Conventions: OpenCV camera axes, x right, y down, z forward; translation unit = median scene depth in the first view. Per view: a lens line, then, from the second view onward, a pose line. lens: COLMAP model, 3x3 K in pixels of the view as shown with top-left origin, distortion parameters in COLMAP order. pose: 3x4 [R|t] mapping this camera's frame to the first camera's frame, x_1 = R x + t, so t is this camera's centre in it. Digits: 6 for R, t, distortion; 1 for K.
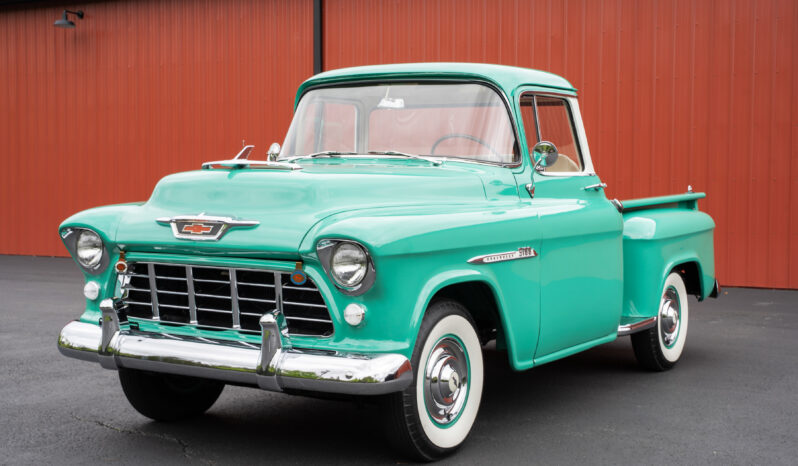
lens RADIAL K [[1222.3, 0, 399.0], [0, 1222.3, 233.0], [0, 0, 1]] dist [-0.285683, 0.008250]
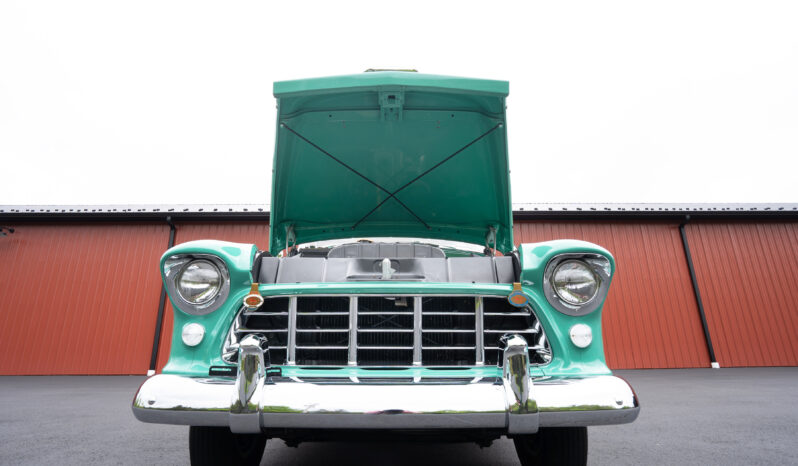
lens RADIAL K [[398.7, 0, 392.6], [0, 398.7, 232.4], [0, 0, 1]] dist [-0.089864, 0.067327]
pose [[0.852092, 0.119797, 0.509498, -0.306162], [0.034429, 0.958516, -0.282953, 0.065666], [-0.522259, 0.258644, 0.812619, 0.745387]]
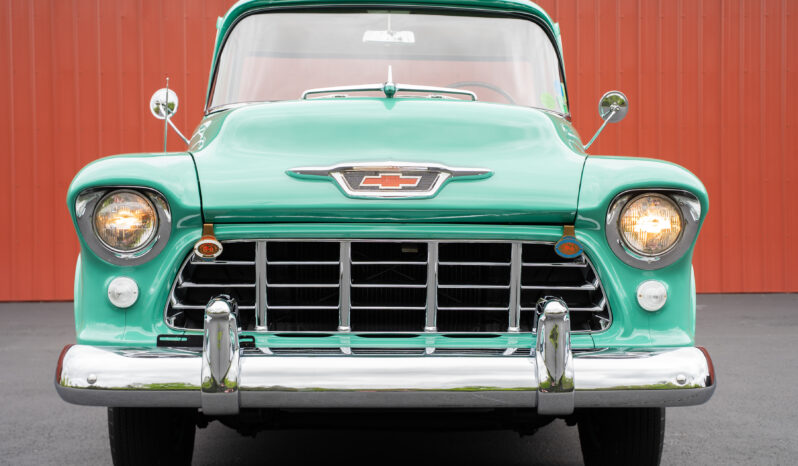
lens RADIAL K [[1110.4, 0, 399.0], [0, 1110.4, 233.0], [0, 0, 1]] dist [0.013605, 0.076700]
pose [[0.833862, -0.026823, 0.551321, -0.480849], [0.029046, 0.999567, 0.004699, 0.021052], [-0.551208, 0.012095, 0.834280, 0.496410]]
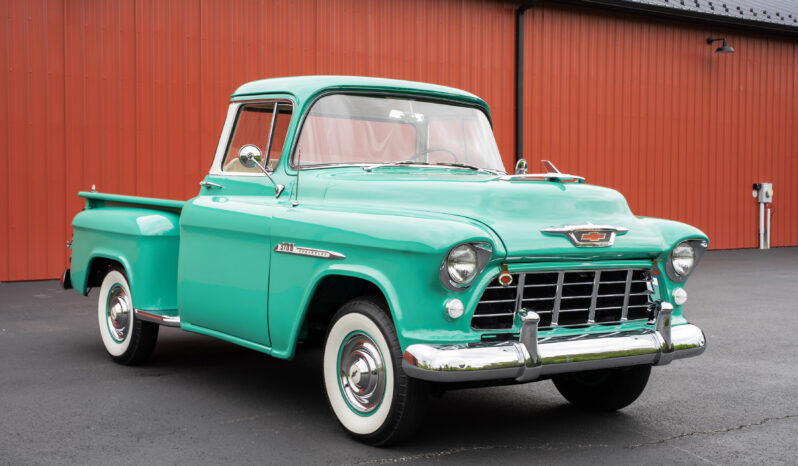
lens RADIAL K [[1174.4, 0, 399.7], [0, 1174.4, 248.3], [0, 0, 1]] dist [-0.015657, -0.005325]
pose [[0.369777, -0.054468, 0.927523, -1.207861], [0.023495, 0.998509, 0.049269, -0.049172], [-0.928823, 0.003574, 0.370506, 0.754110]]
